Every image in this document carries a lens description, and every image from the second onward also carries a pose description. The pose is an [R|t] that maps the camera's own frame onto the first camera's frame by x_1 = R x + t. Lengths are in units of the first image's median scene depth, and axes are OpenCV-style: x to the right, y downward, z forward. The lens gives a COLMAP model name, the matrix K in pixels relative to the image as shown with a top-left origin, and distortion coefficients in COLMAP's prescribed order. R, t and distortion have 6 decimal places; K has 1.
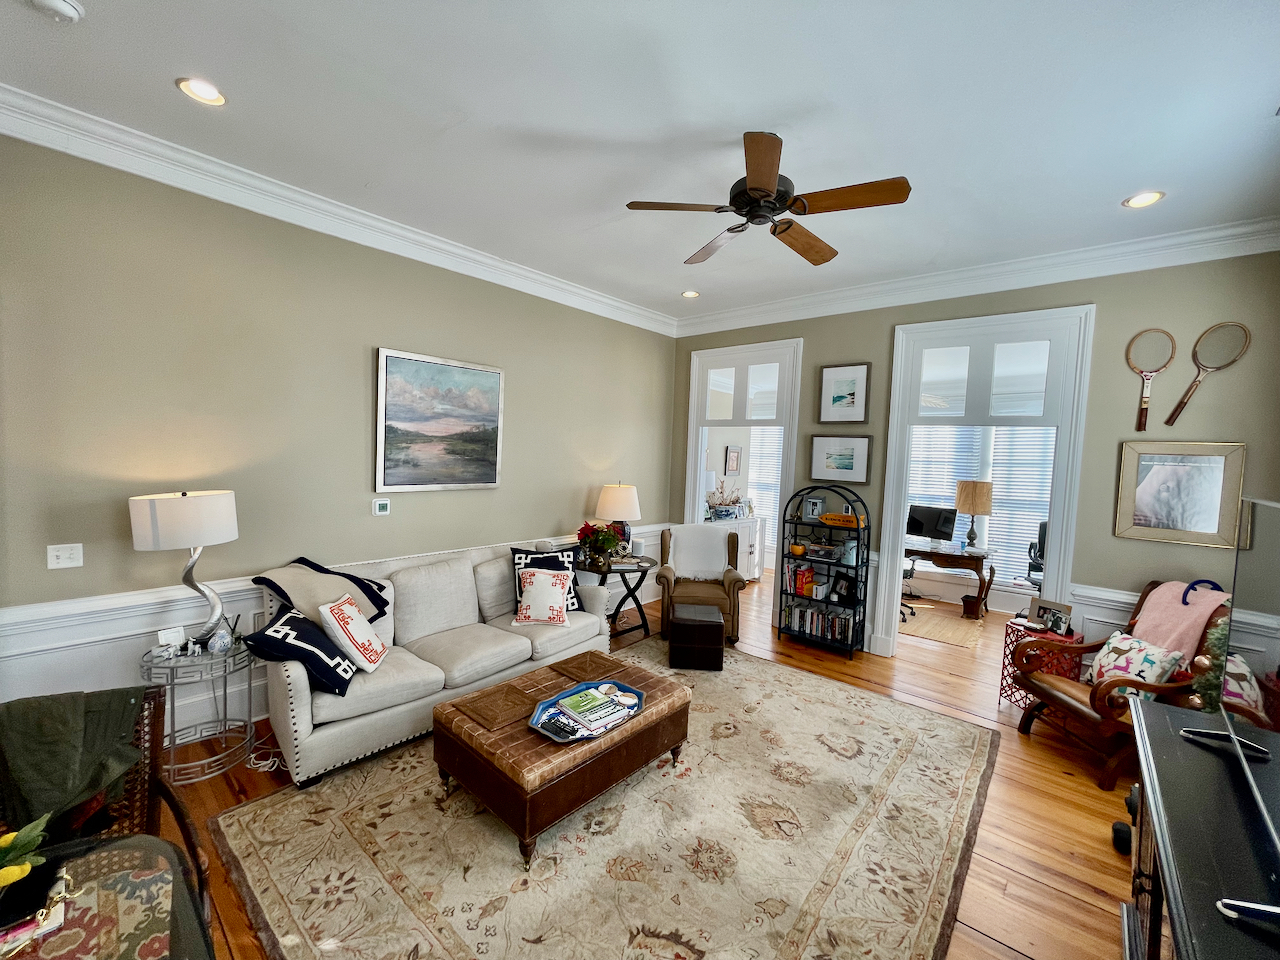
lens RADIAL K [[516.5, 0, 636.4], [0, 516.5, 478.6], [0, 0, 1]] dist [0.003239, 0.000495]
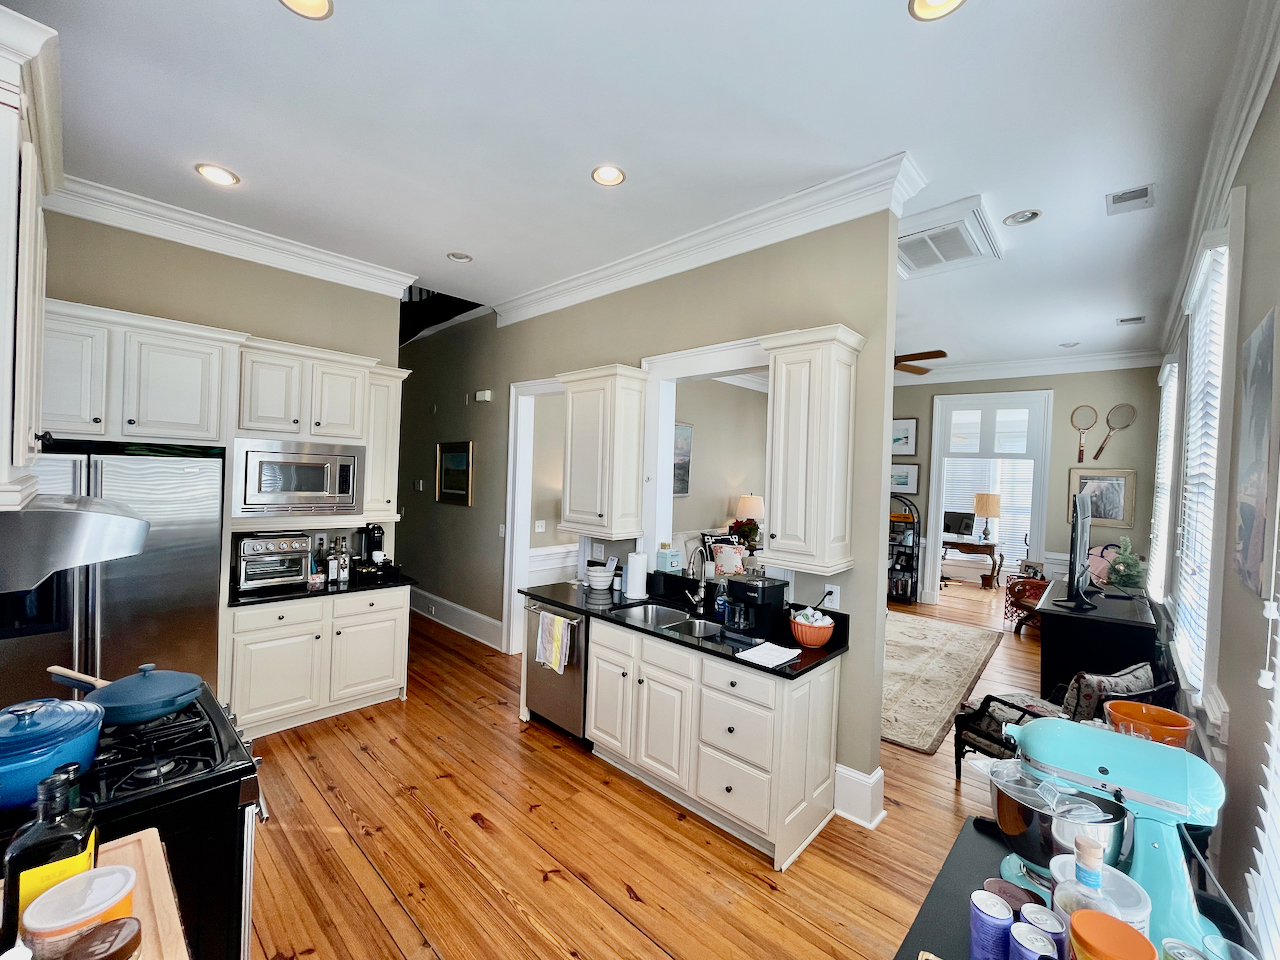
lens RADIAL K [[516.5, 0, 640.4], [0, 516.5, 477.1], [0, 0, 1]] dist [0.003239, 0.000495]
pose [[0.999847, -0.000801, -0.017456, -0.423222], [0.000118, 0.999235, -0.039103, 0.021819], [0.017474, 0.039095, 0.999083, -0.675876]]
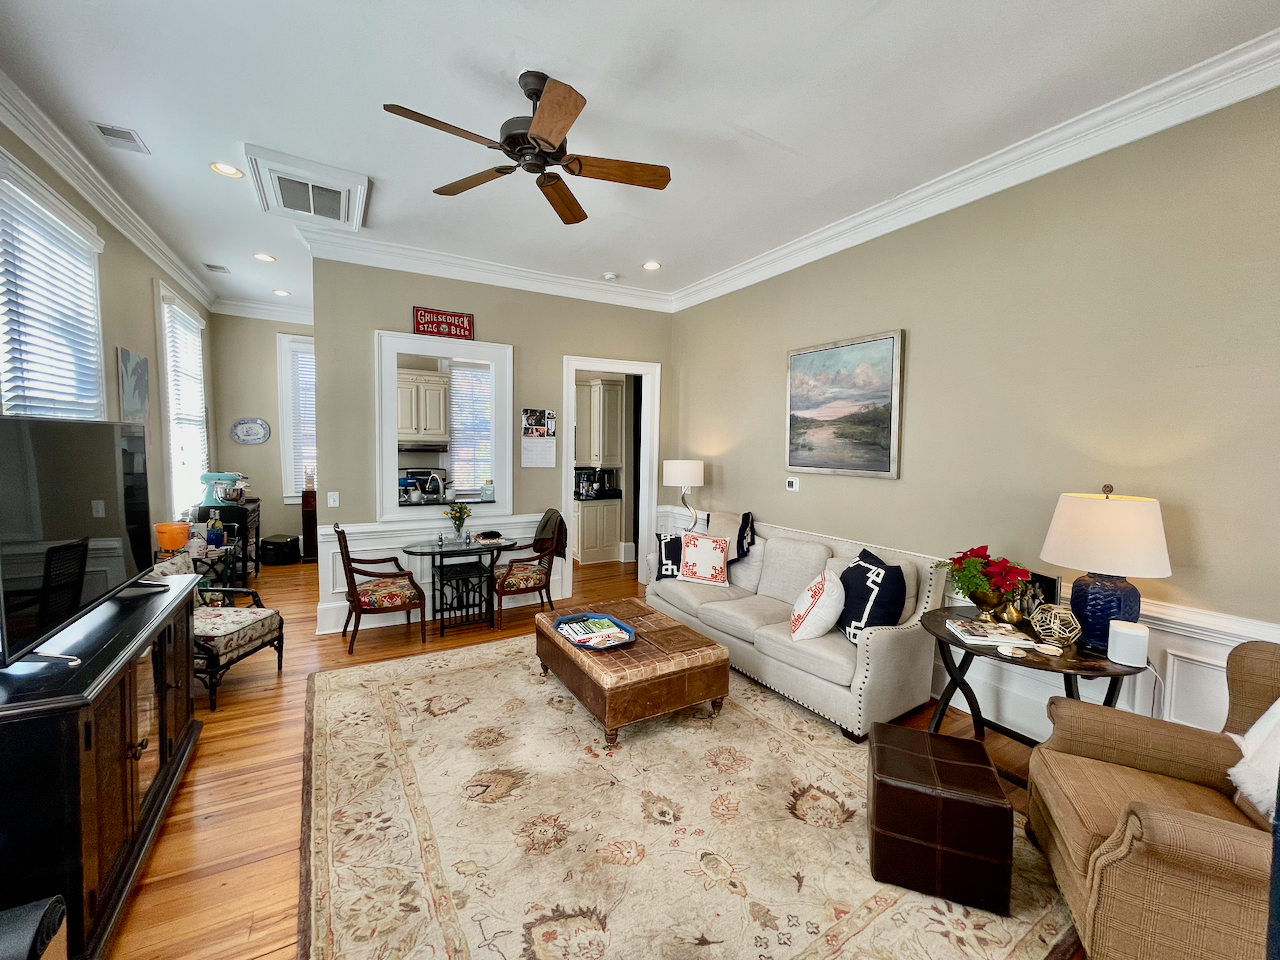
lens RADIAL K [[516.5, 0, 636.6], [0, 516.5, 476.0], [0, 0, 1]] dist [0.003239, 0.000495]
pose [[-0.308584, 0.021659, -0.950951, 0.680509], [-0.071845, 0.996354, 0.046007, 0.006857], [0.948480, 0.082518, -0.305902, 0.935188]]
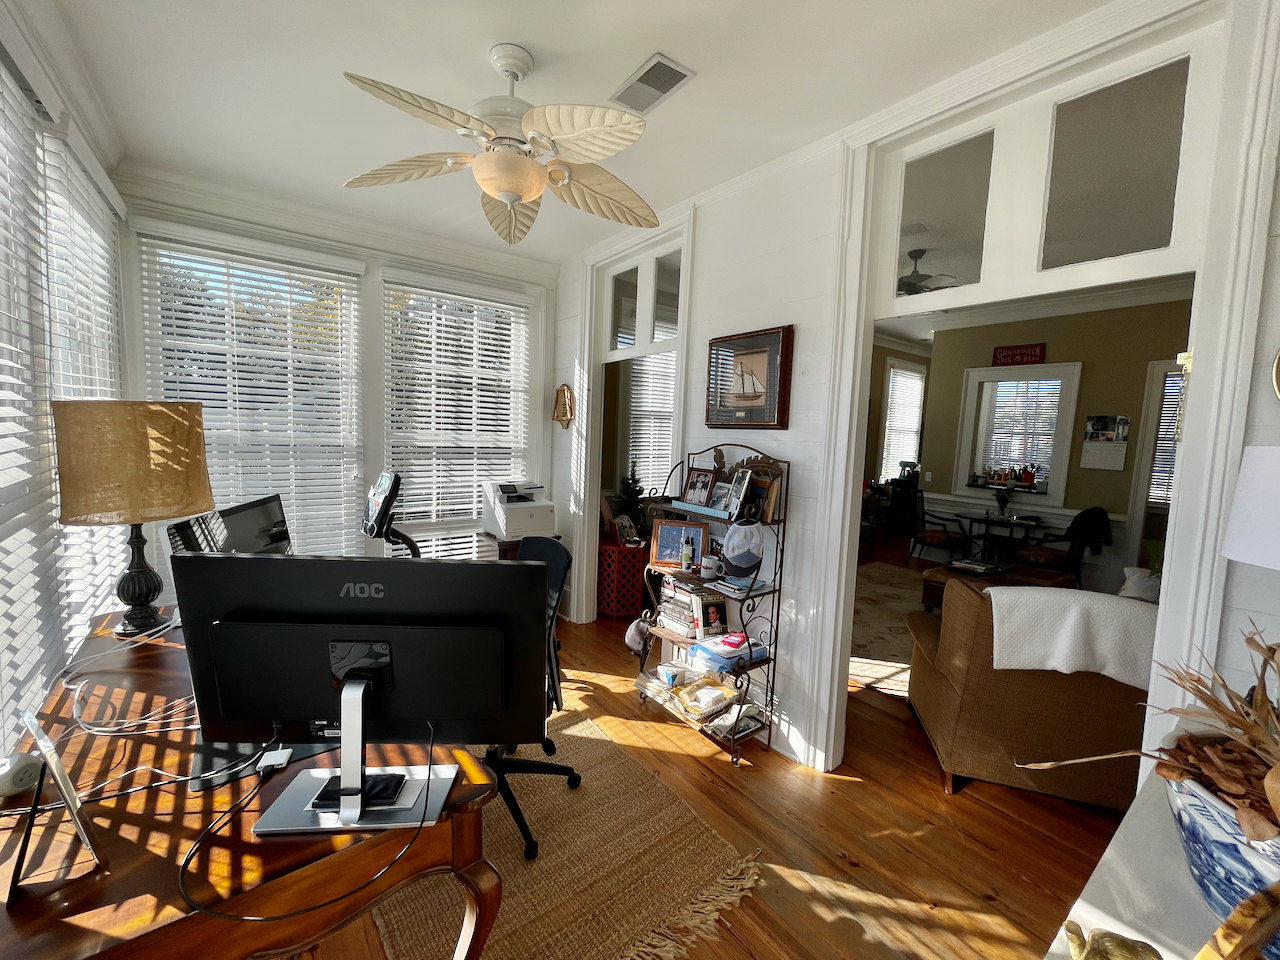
lens RADIAL K [[516.5, 0, 638.3], [0, 516.5, 476.6], [0, 0, 1]] dist [0.003239, 0.000495]
pose [[-0.978186, -0.094096, 0.185199, 0.494037], [-0.069107, 0.988150, 0.137053, -0.024070], [-0.195900, 0.121265, -0.973097, 1.927208]]
